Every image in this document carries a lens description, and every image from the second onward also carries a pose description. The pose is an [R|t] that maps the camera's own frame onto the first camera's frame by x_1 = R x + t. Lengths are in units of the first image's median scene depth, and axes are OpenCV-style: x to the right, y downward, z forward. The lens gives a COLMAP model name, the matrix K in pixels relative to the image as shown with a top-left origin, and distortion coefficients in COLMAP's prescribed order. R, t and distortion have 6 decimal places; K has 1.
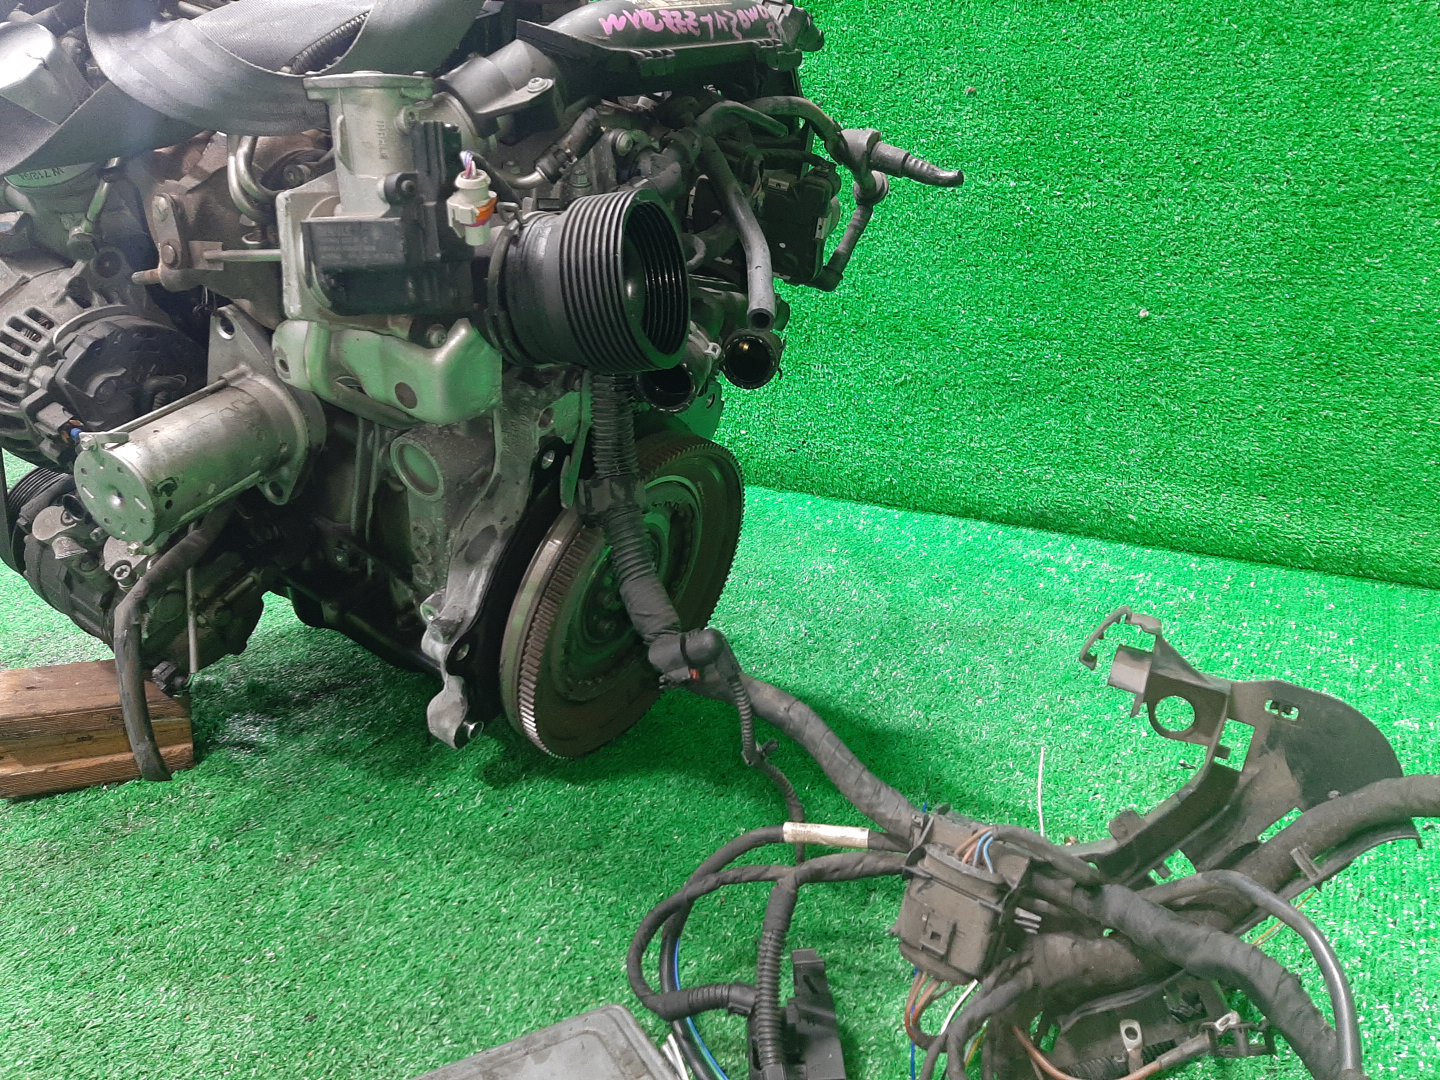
lens RADIAL K [[1103.2, 0, 720.0], [0, 1103.2, 540.0], [0, 0, 1]] dist [-0.027533, -0.000026]
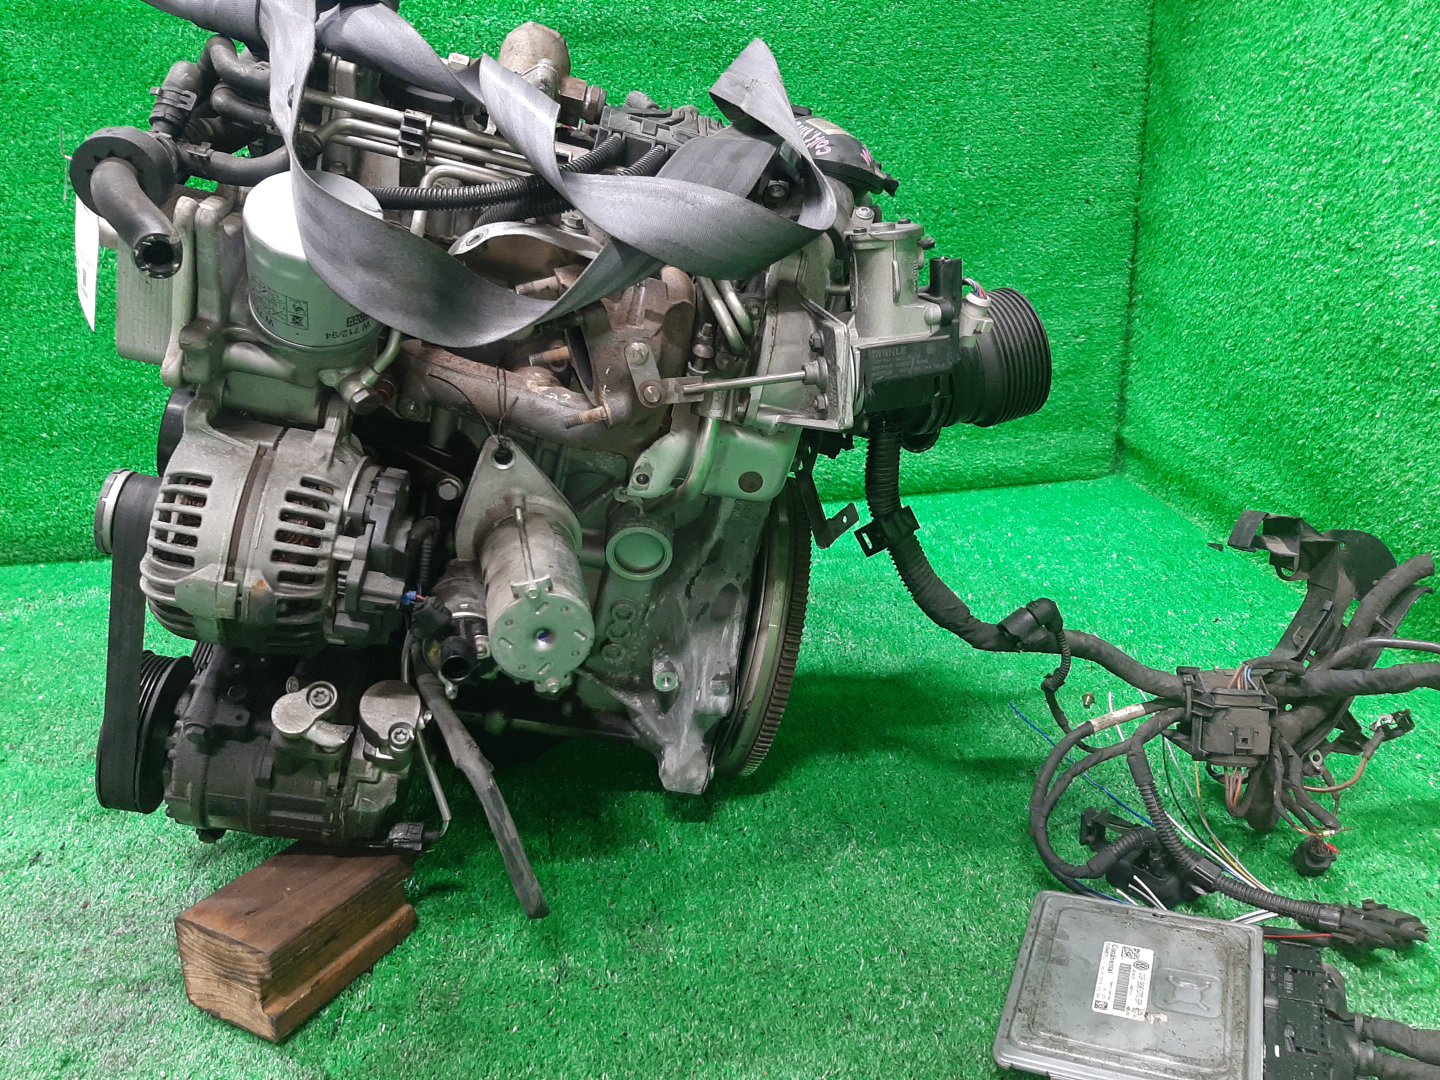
lens RADIAL K [[1089.4, 0, 720.5], [0, 1089.4, 547.0], [0, 0, 1]] dist [0.005165, -0.001165]
pose [[0.803738, -0.236758, 0.545850, -0.858317], [0.233738, 0.969304, 0.076260, -0.144603], [-0.547150, 0.066293, 0.834406, 0.065402]]
